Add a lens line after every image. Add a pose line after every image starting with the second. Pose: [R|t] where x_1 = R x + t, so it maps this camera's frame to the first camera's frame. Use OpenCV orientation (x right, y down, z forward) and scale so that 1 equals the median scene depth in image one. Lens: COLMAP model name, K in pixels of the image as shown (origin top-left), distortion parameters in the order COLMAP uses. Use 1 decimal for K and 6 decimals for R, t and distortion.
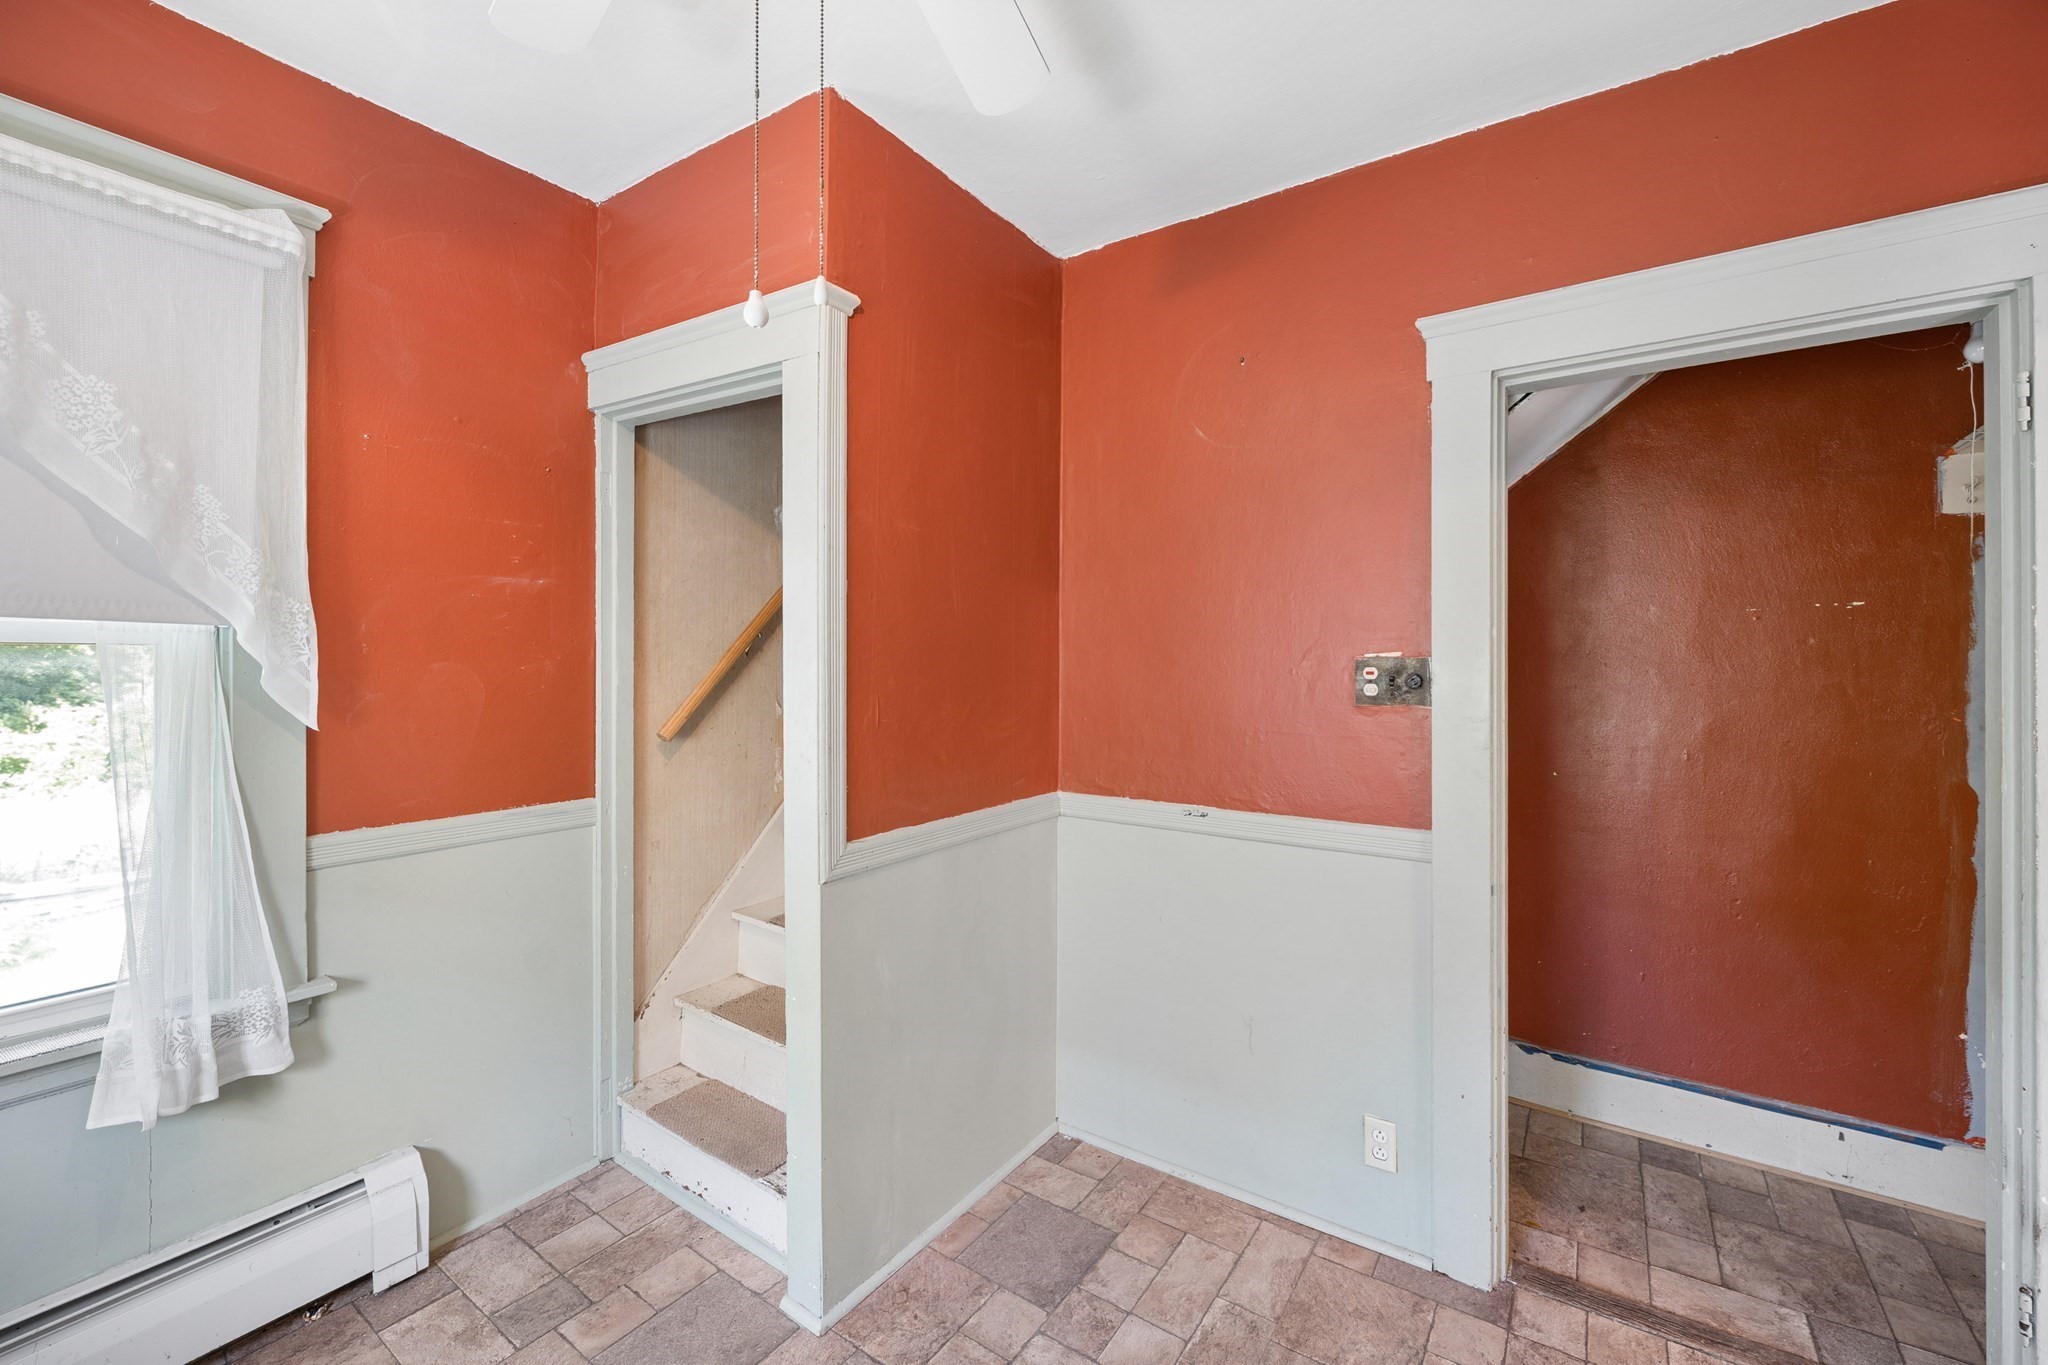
lens RADIAL K [[849.8, 0, 1020.9], [0, 849.8, 664.9], [0, 0, 1]] dist [0.001192, 0.000126]
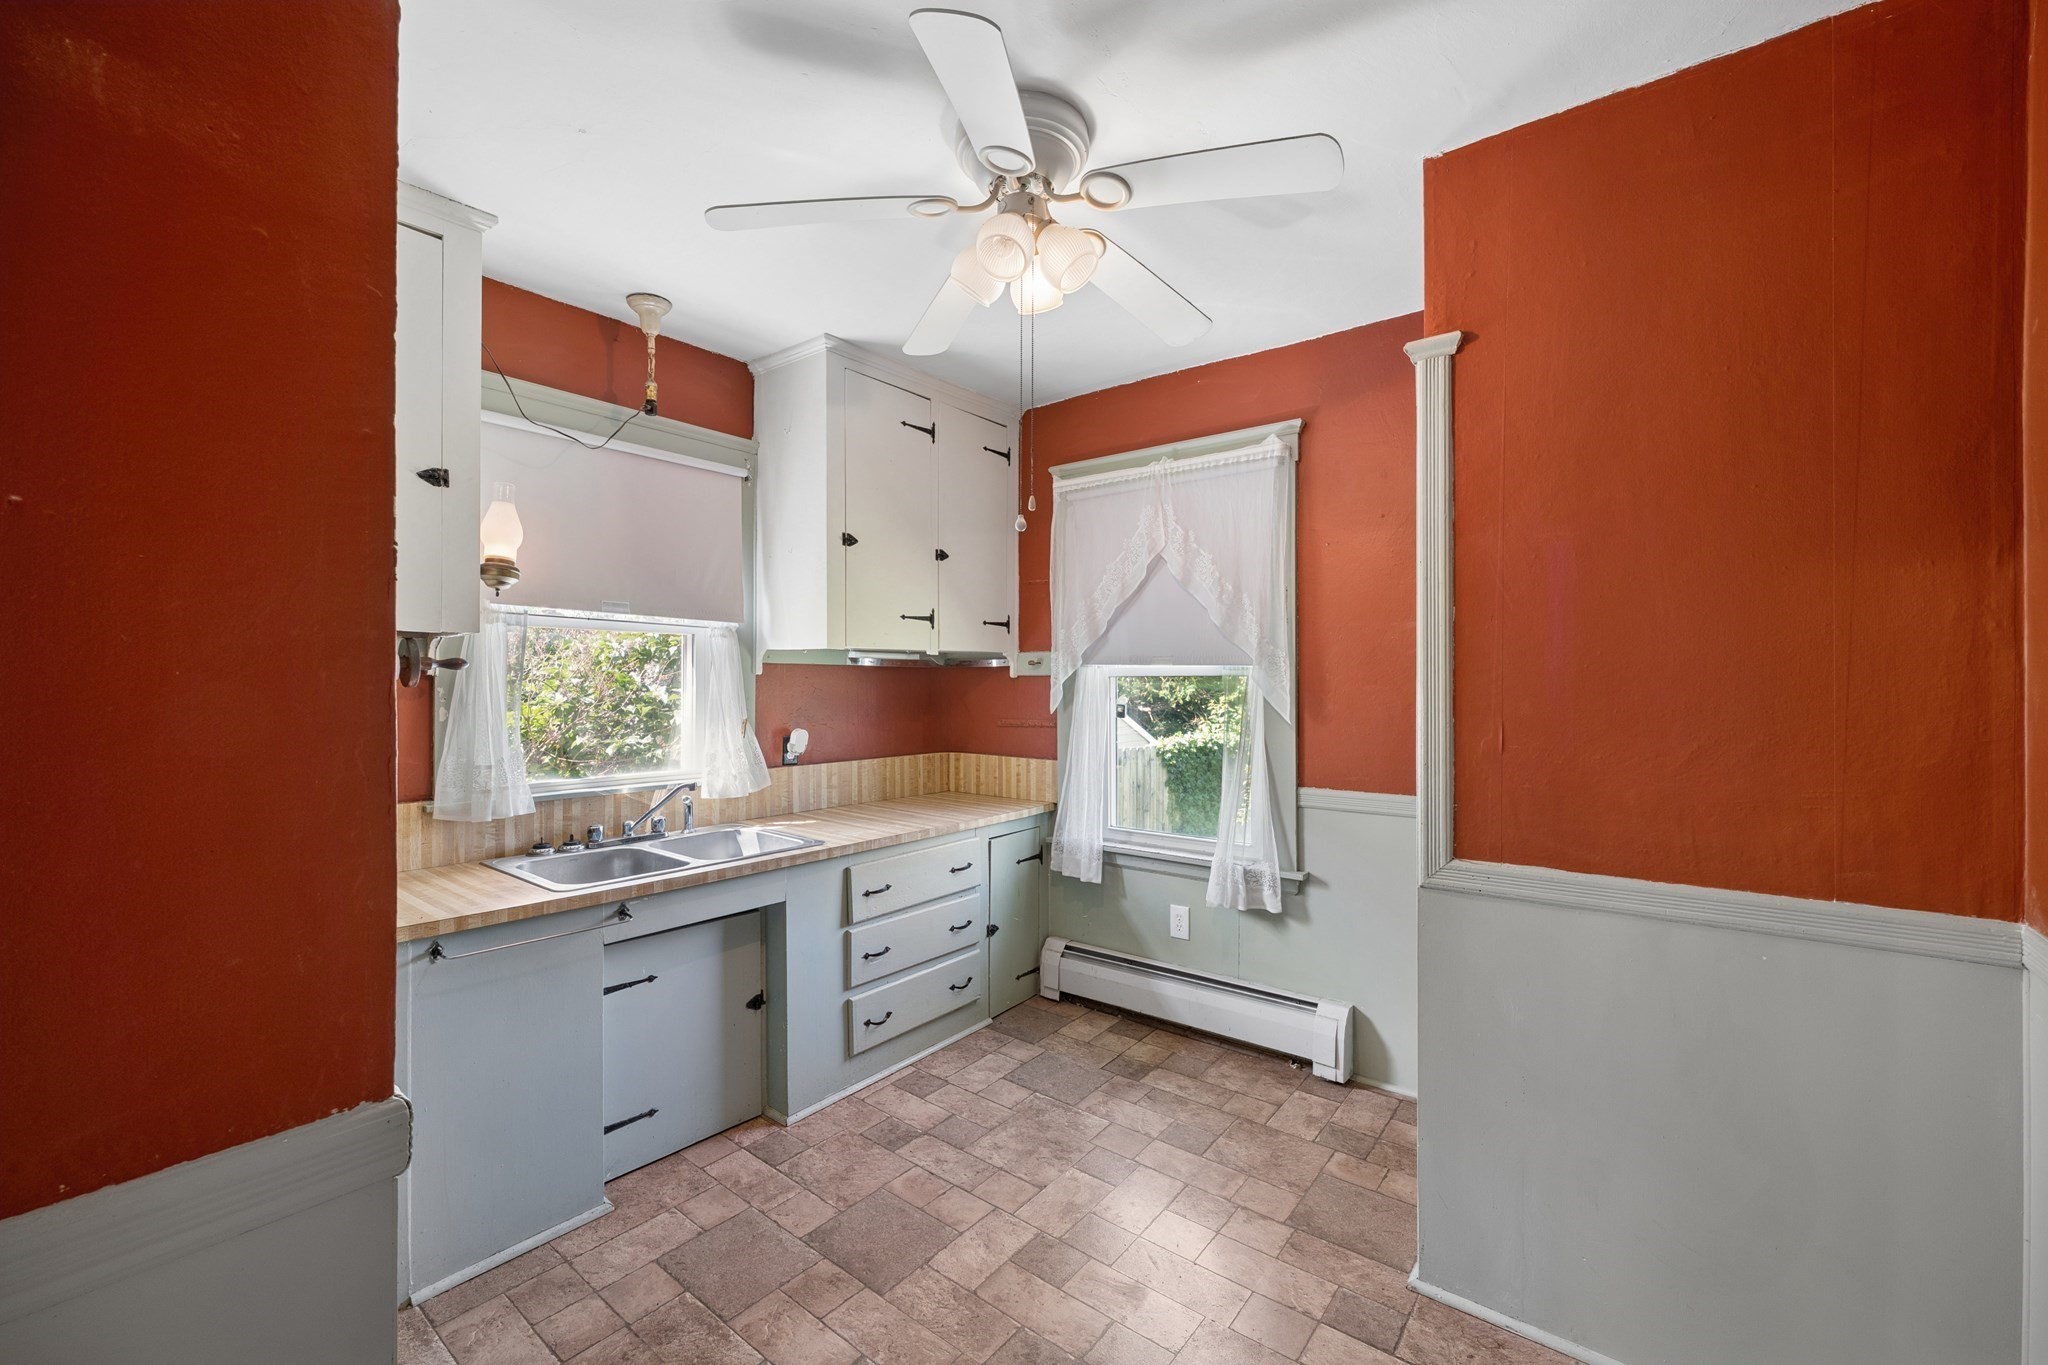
lens RADIAL K [[841.5, 0, 1014.1], [0, 841.5, 684.8], [0, 0, 1]] dist [0.001868, 0.000091]
pose [[-0.075324, 0.000594, -0.997159, 0.515677], [-0.001608, 0.999998, 0.000717, -0.002533], [0.997158, 0.001657, -0.075323, 0.321424]]
